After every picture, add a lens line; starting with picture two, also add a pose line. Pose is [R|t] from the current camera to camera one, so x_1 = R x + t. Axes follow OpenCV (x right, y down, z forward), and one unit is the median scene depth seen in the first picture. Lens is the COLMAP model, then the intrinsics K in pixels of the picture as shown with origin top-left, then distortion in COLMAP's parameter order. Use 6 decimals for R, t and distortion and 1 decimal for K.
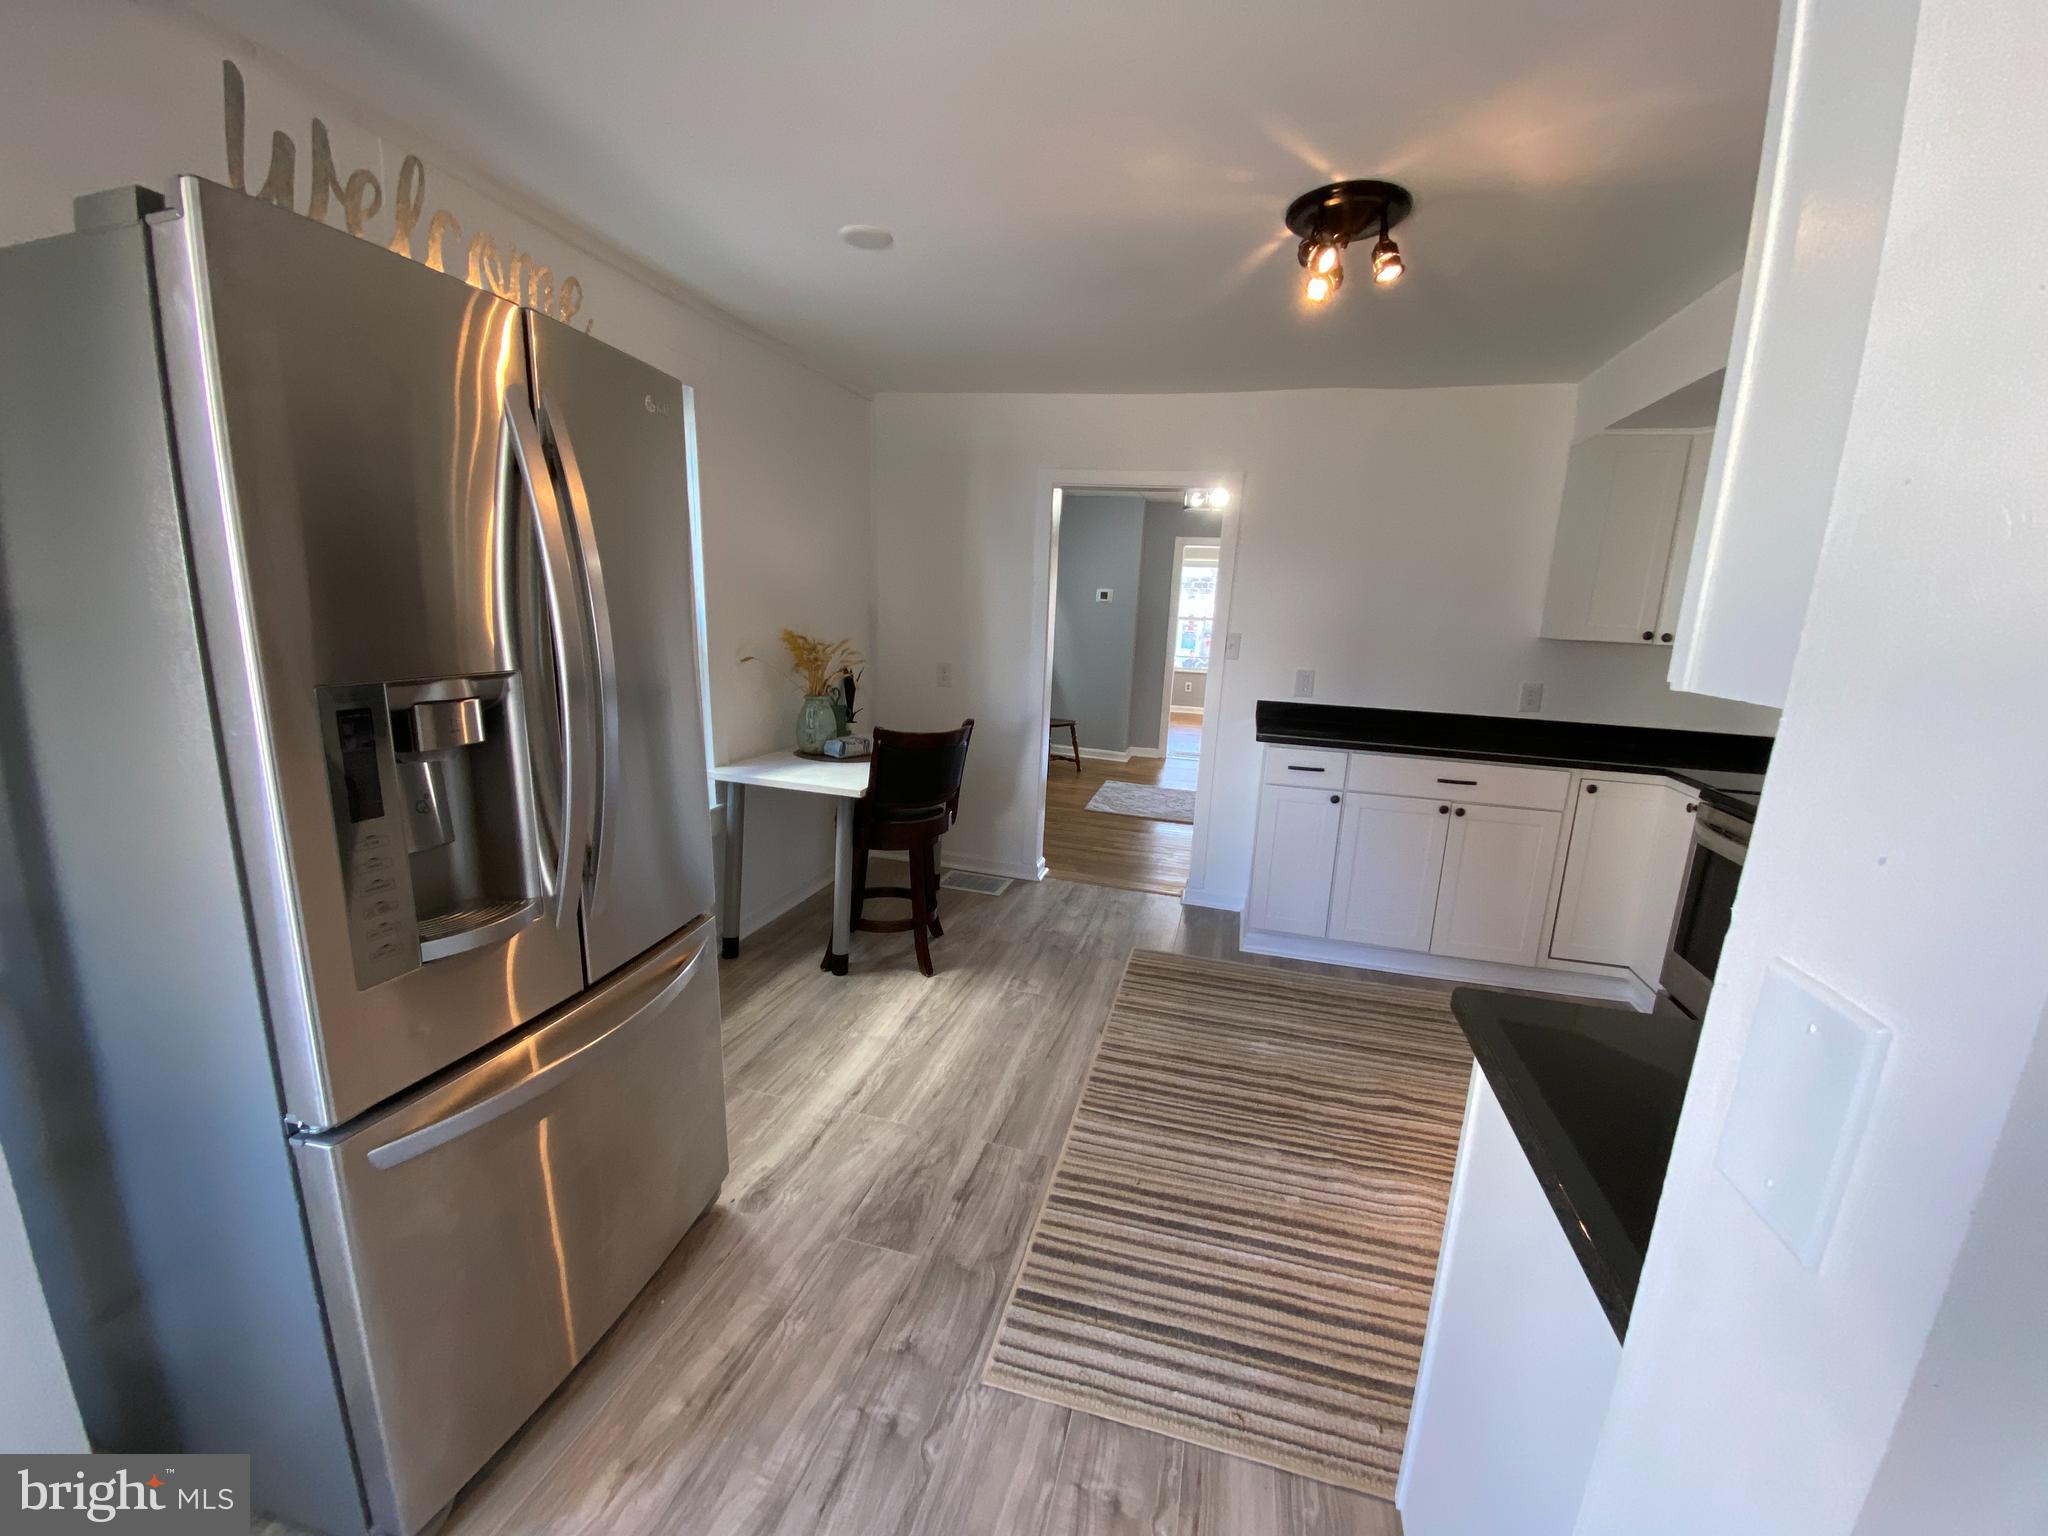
lens RADIAL K [[827.1, 0, 1021.6], [0, 827.1, 777.7], [0, 0, 1]] dist [0.008396, -0.014313]
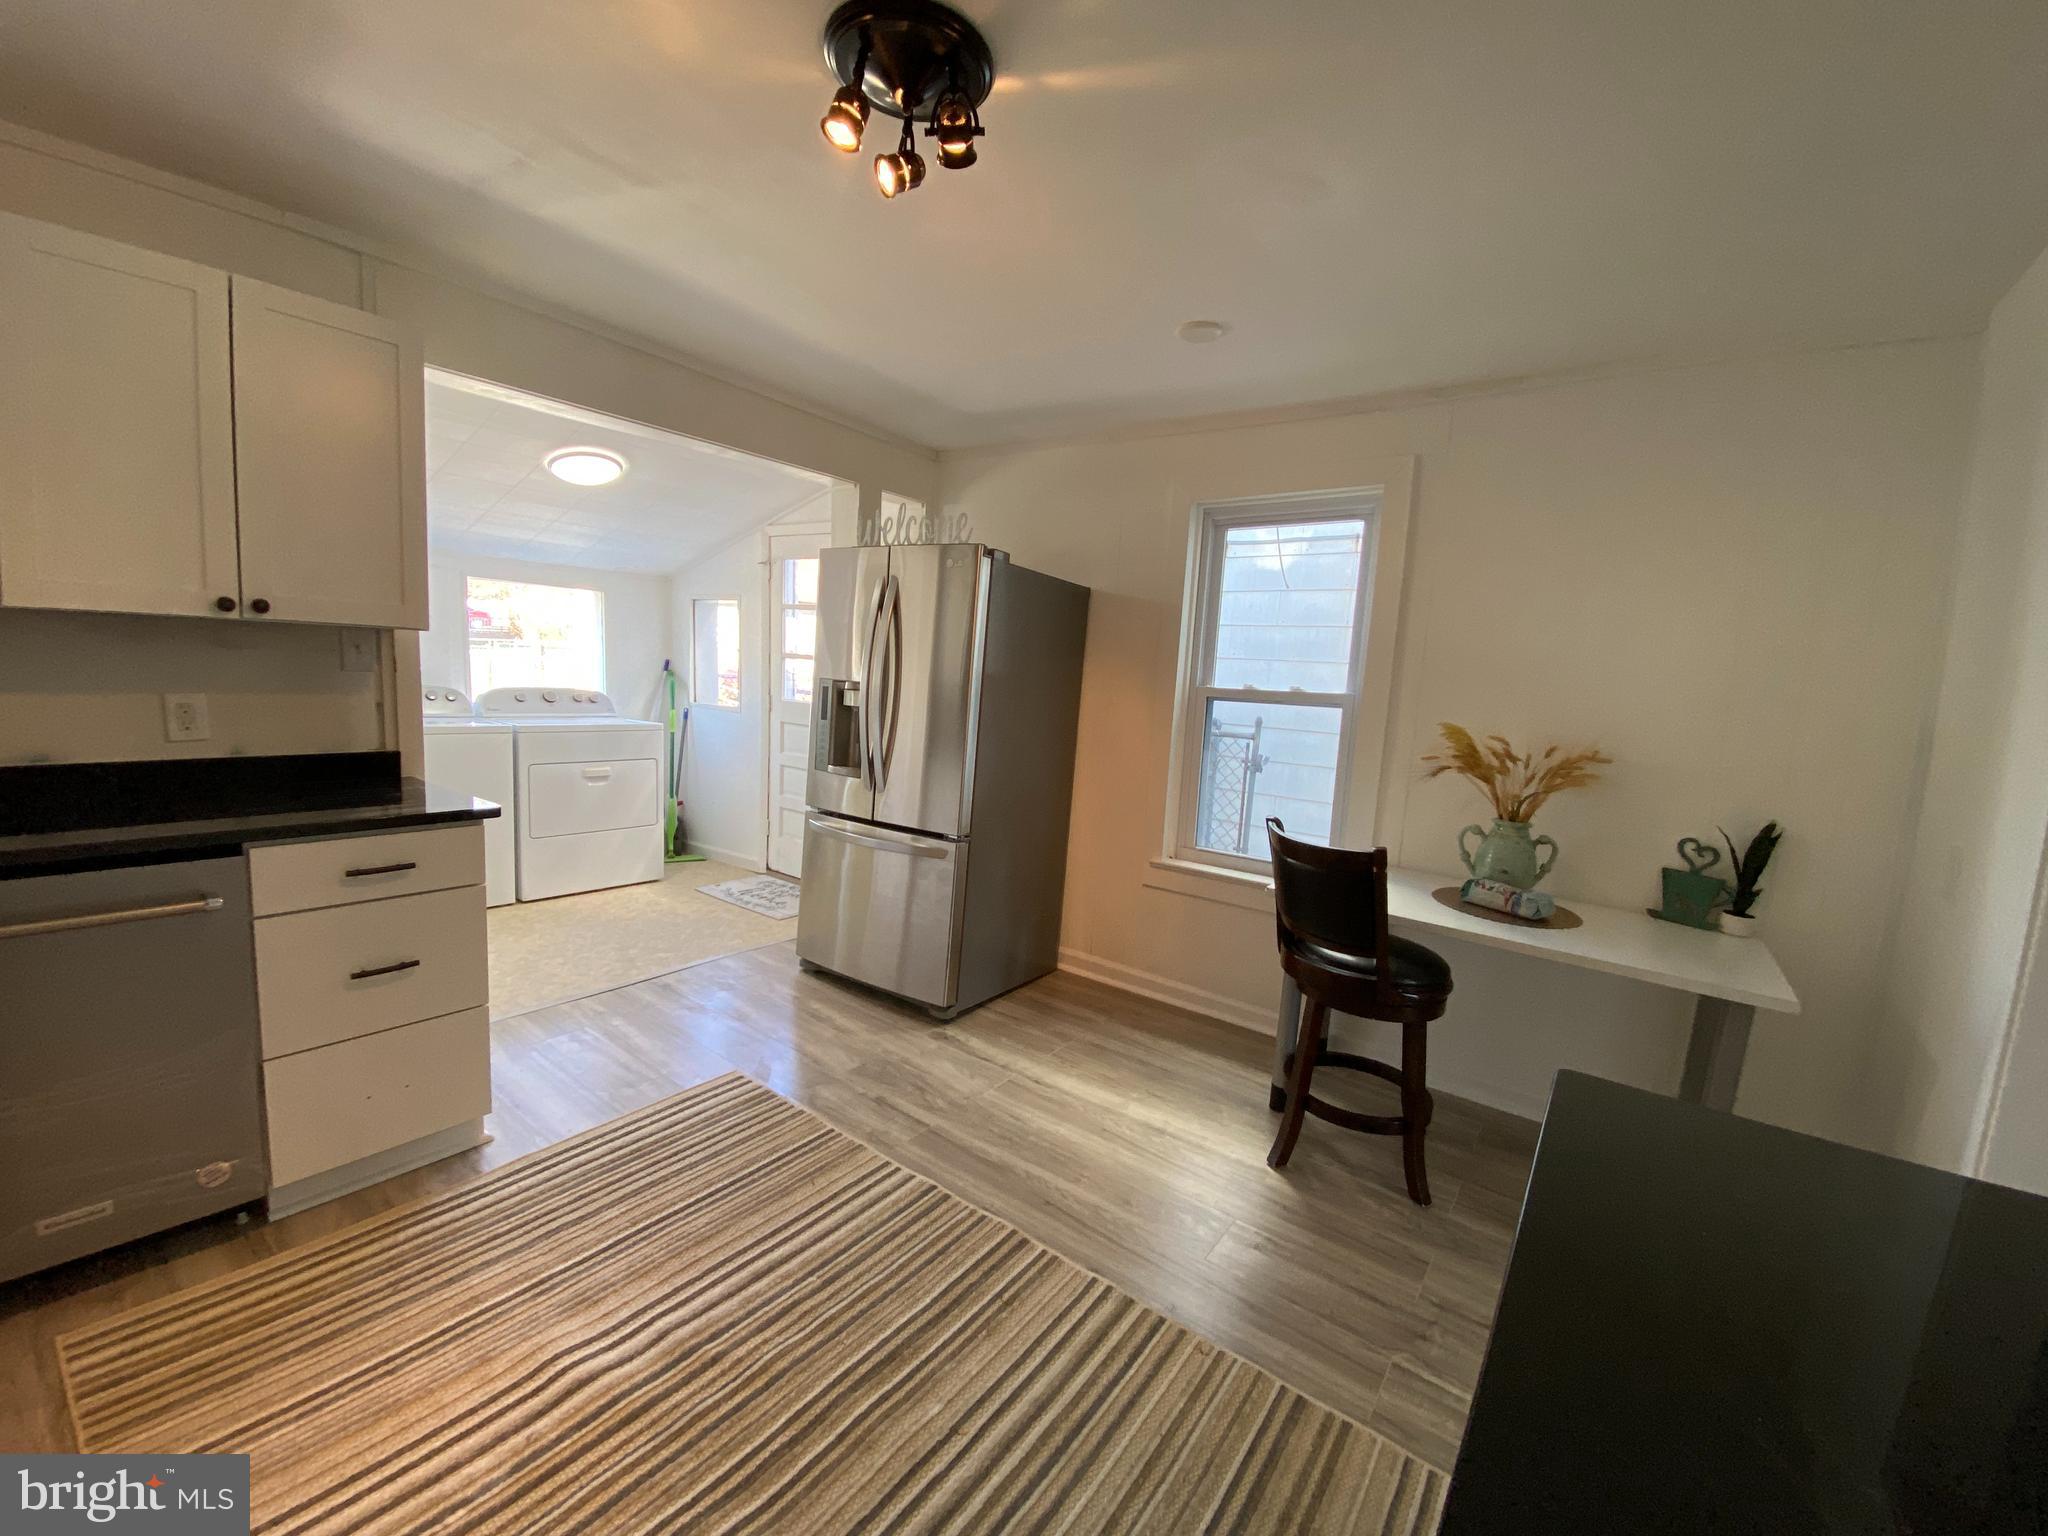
lens RADIAL K [[827.1, 0, 1024.7], [0, 827.1, 774.5], [0, 0, 1]] dist [0.008396, -0.014313]
pose [[-0.370140, 0.054340, -0.927385, 0.702196], [-0.264428, 0.950829, 0.161253, -0.171679], [0.890547, 0.304913, -0.337571, 1.023280]]
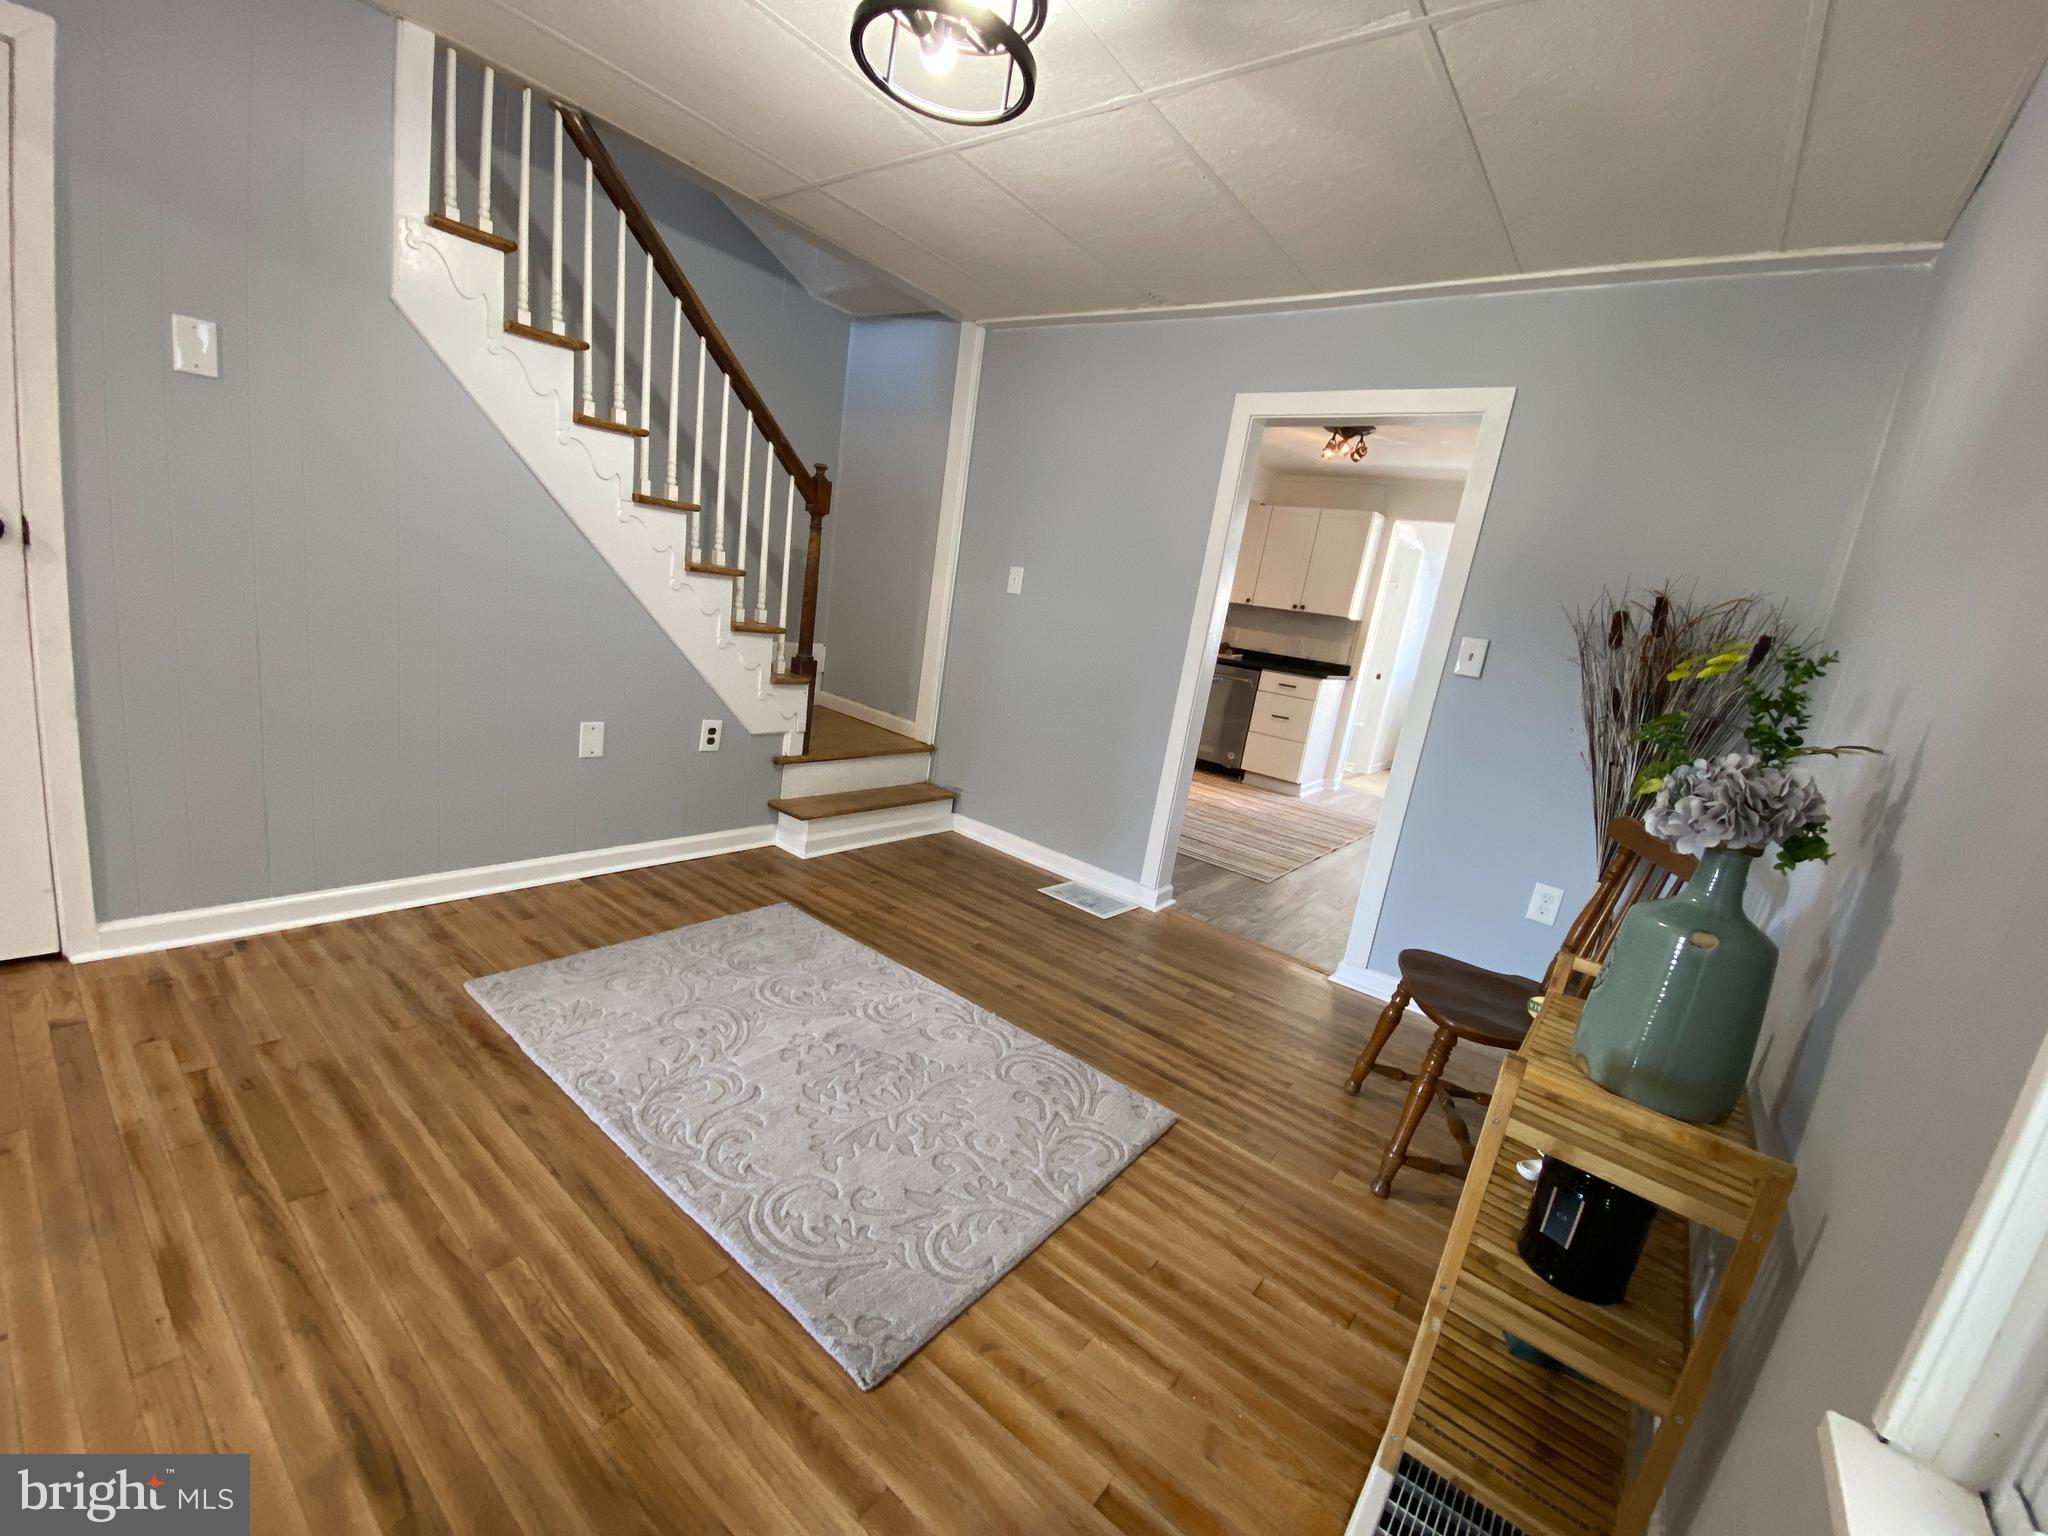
lens RADIAL K [[827.1, 0, 1024.4], [0, 827.1, 771.3], [0, 0, 1]] dist [0.008396, -0.014313]
pose [[-0.902826, -0.256900, 0.344830, 0.099921], [-0.102533, 0.907401, 0.407567, -0.460920], [-0.417603, 0.332605, -0.845566, 2.548587]]
